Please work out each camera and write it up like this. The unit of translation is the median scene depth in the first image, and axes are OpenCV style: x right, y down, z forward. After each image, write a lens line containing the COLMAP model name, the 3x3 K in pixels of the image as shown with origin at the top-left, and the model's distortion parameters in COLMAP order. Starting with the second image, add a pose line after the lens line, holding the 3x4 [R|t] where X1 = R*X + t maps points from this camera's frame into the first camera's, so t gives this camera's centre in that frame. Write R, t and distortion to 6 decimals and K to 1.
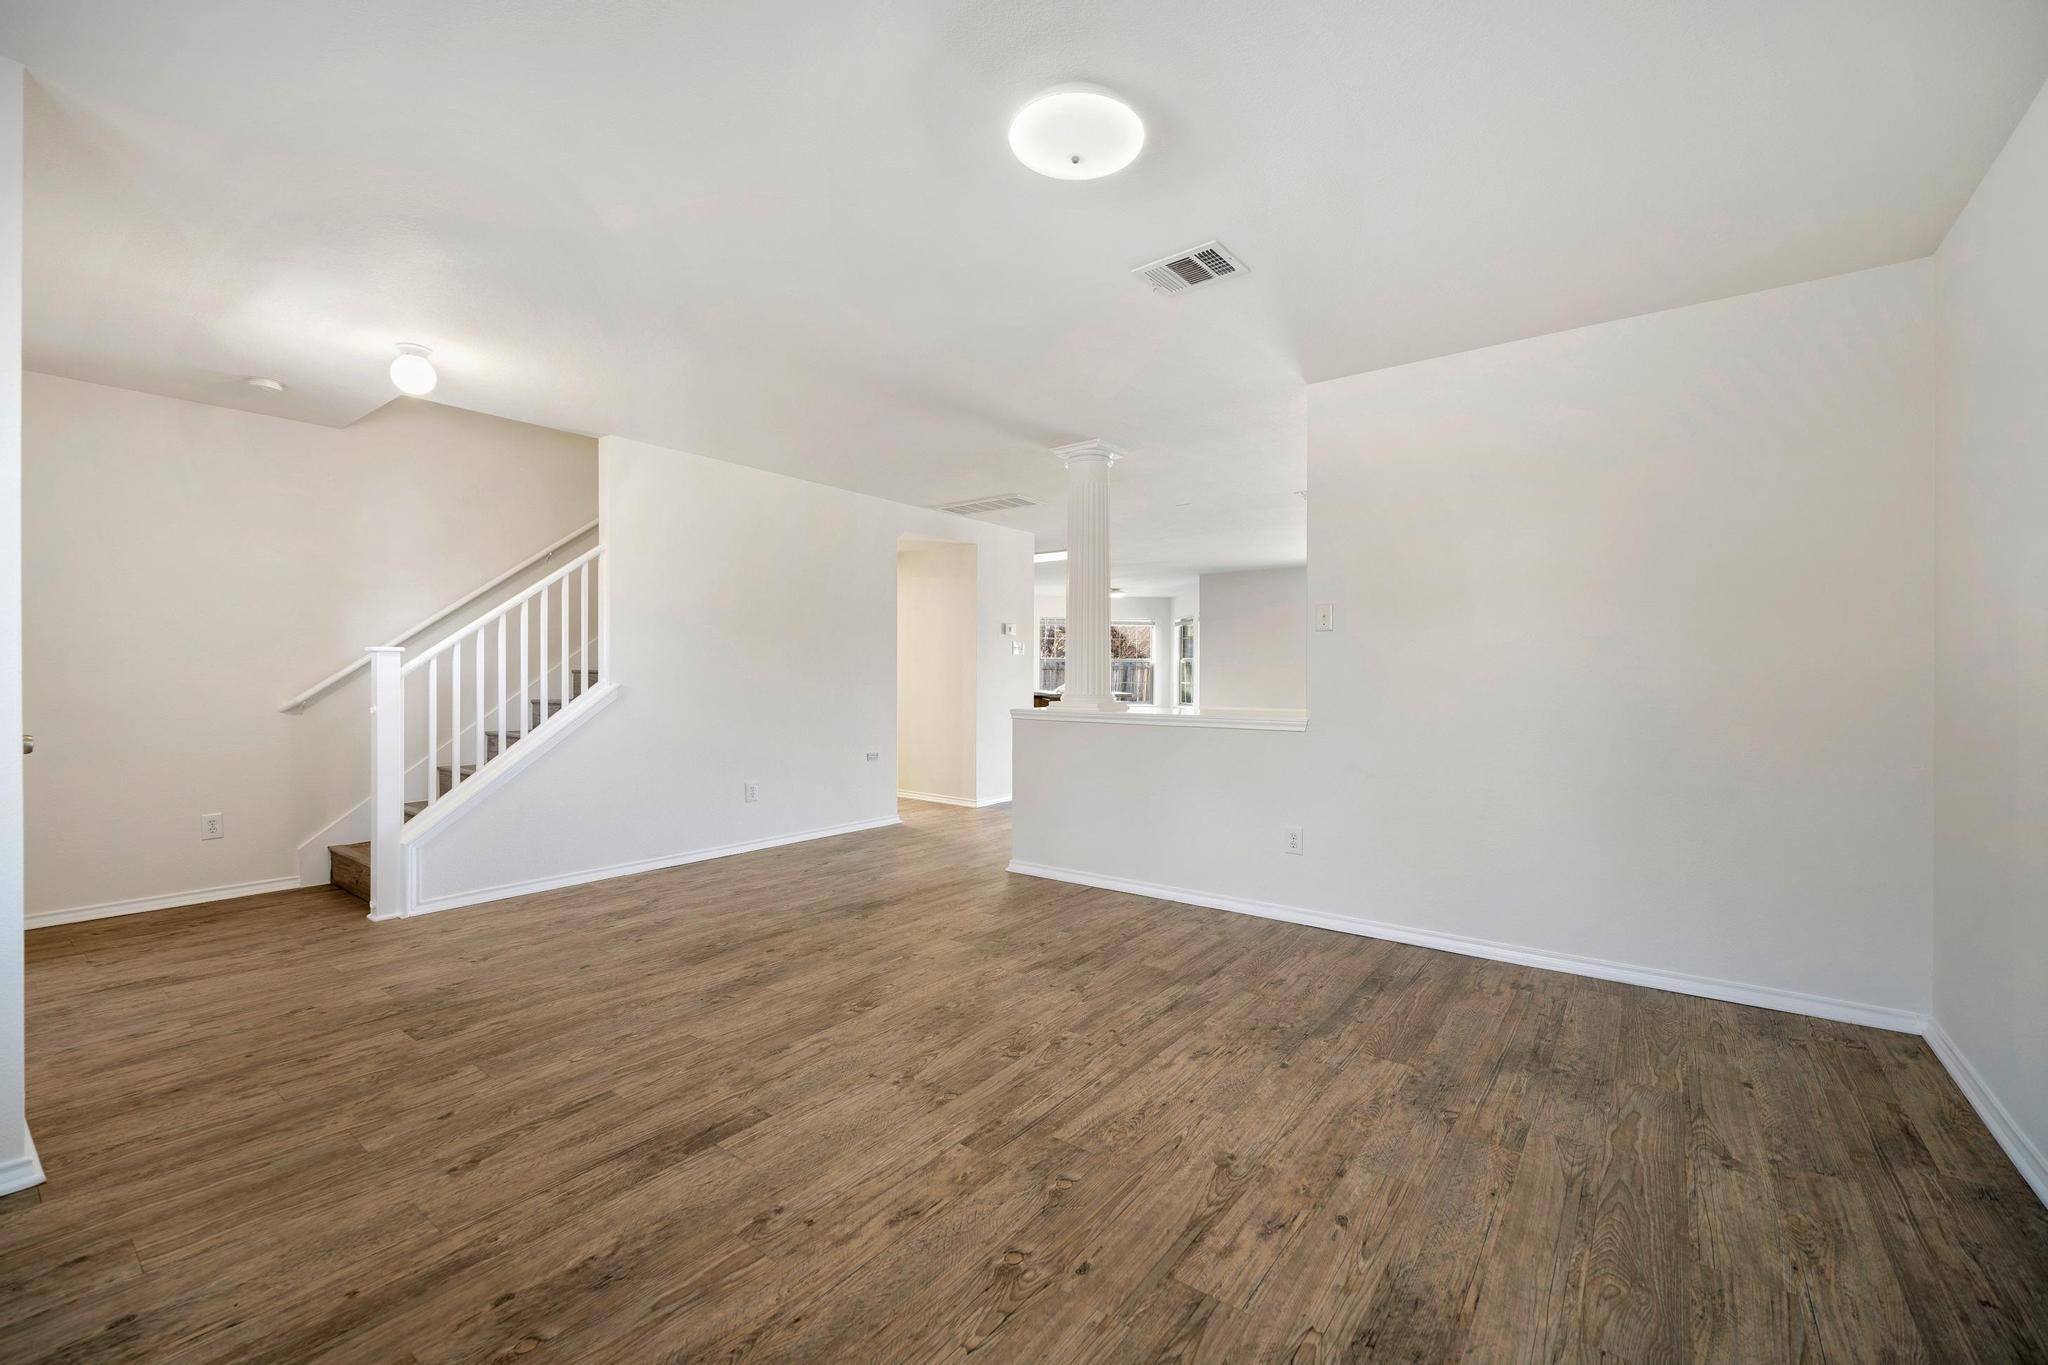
lens RADIAL K [[849.2, 0, 1012.5], [0, 849.2, 678.9], [0, 0, 1]] dist [0.009731, -0.001715]
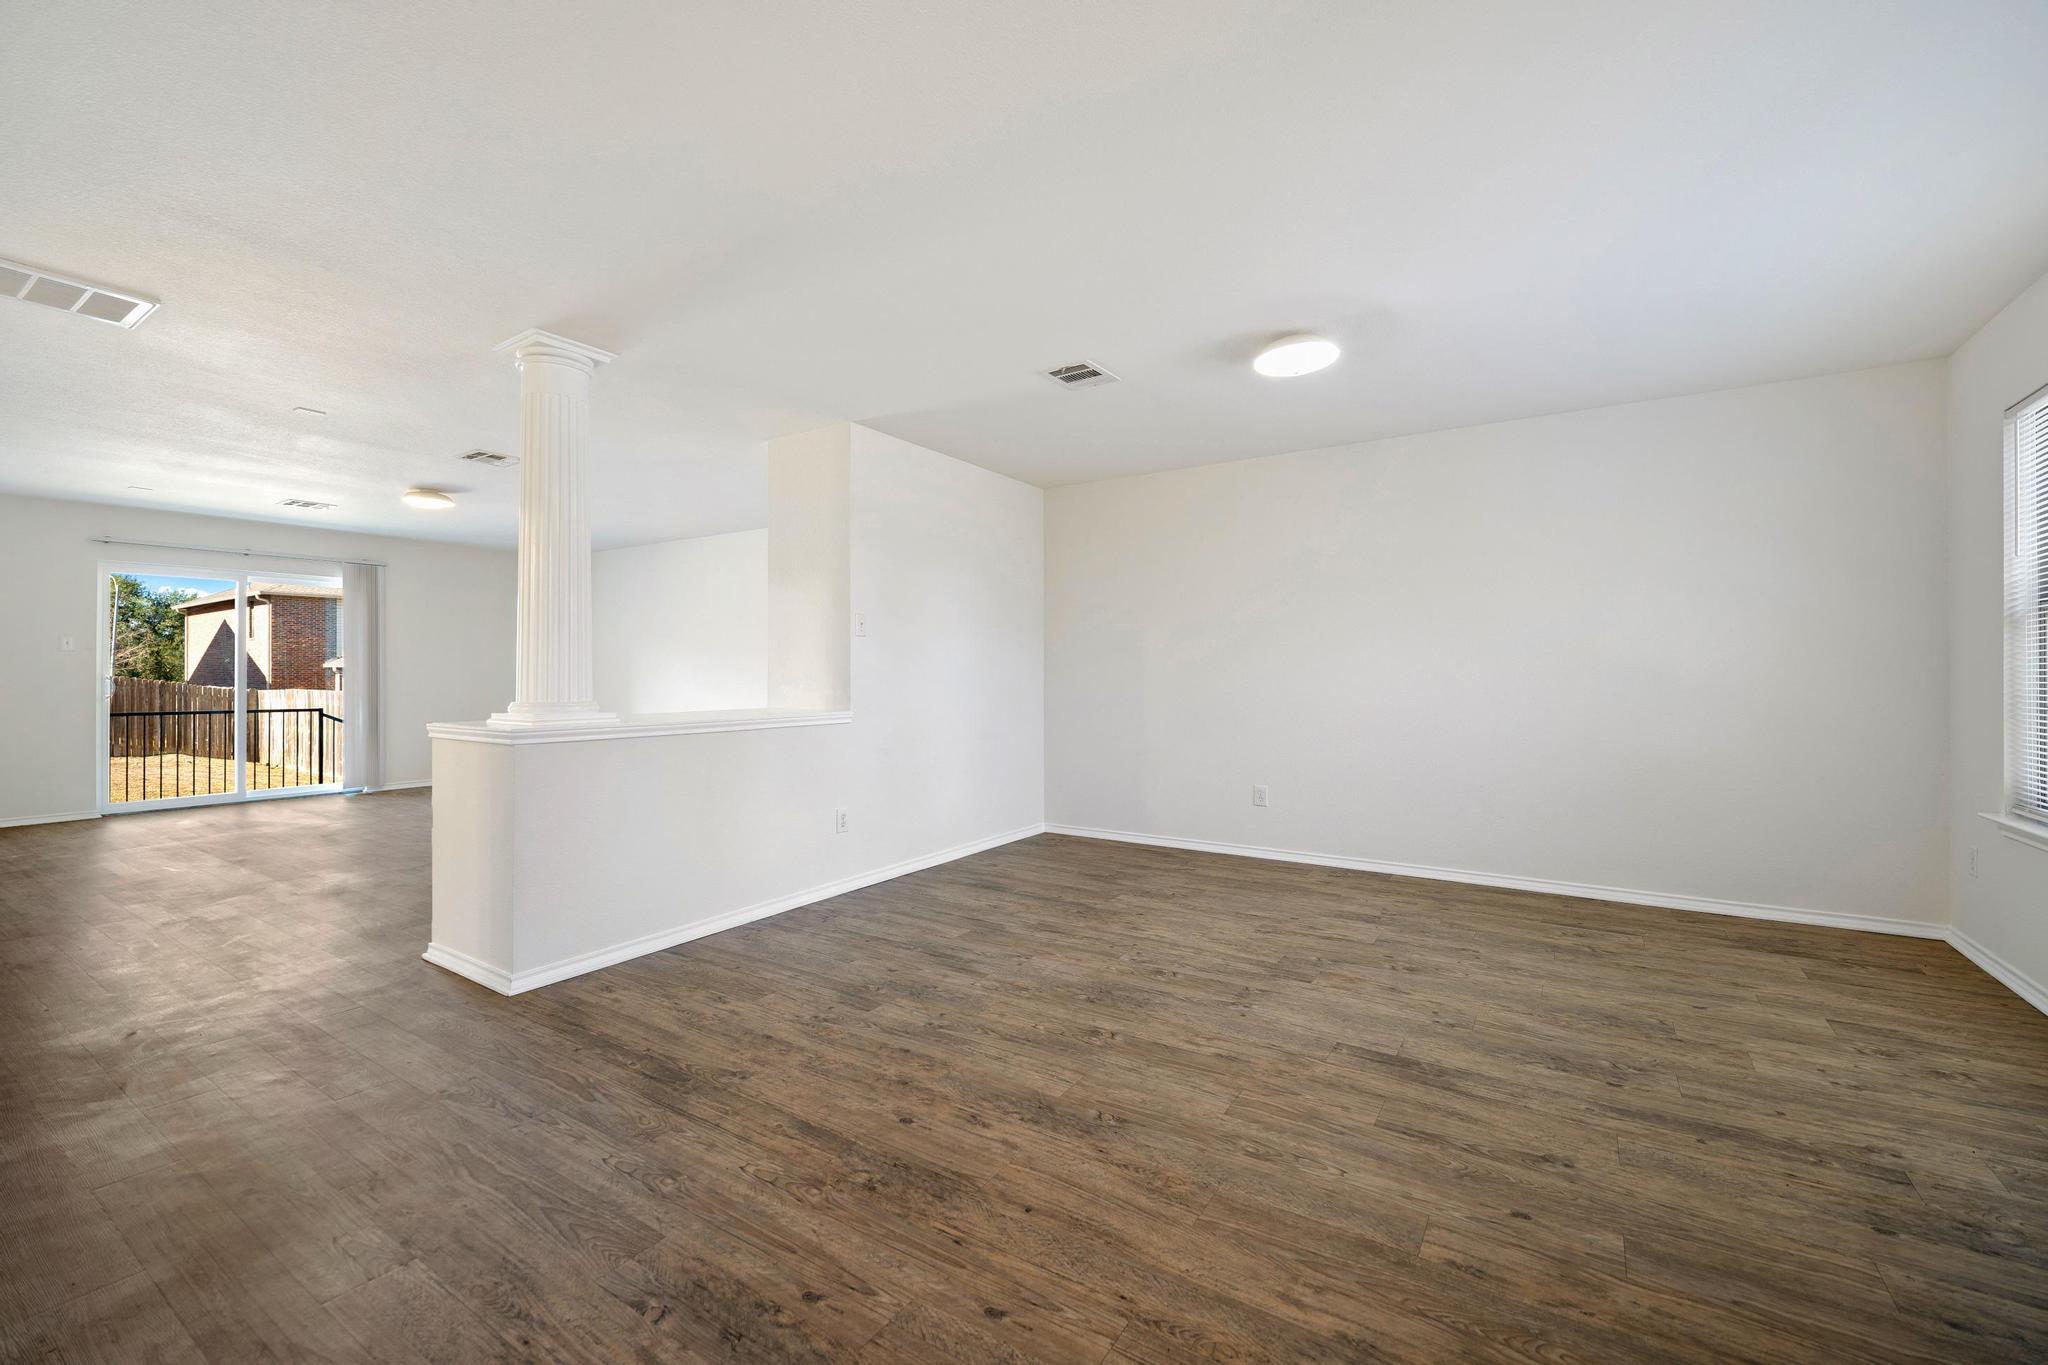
lens RADIAL K [[849.2, 0, 1010.6], [0, 849.2, 670.6], [0, 0, 1]] dist [0.009731, -0.001715]
pose [[-0.066147, -0.000982, 0.997809, -1.265707], [0.006888, 0.999975, 0.001440, -0.010146], [-0.997786, 0.006968, -0.066138, 1.346202]]
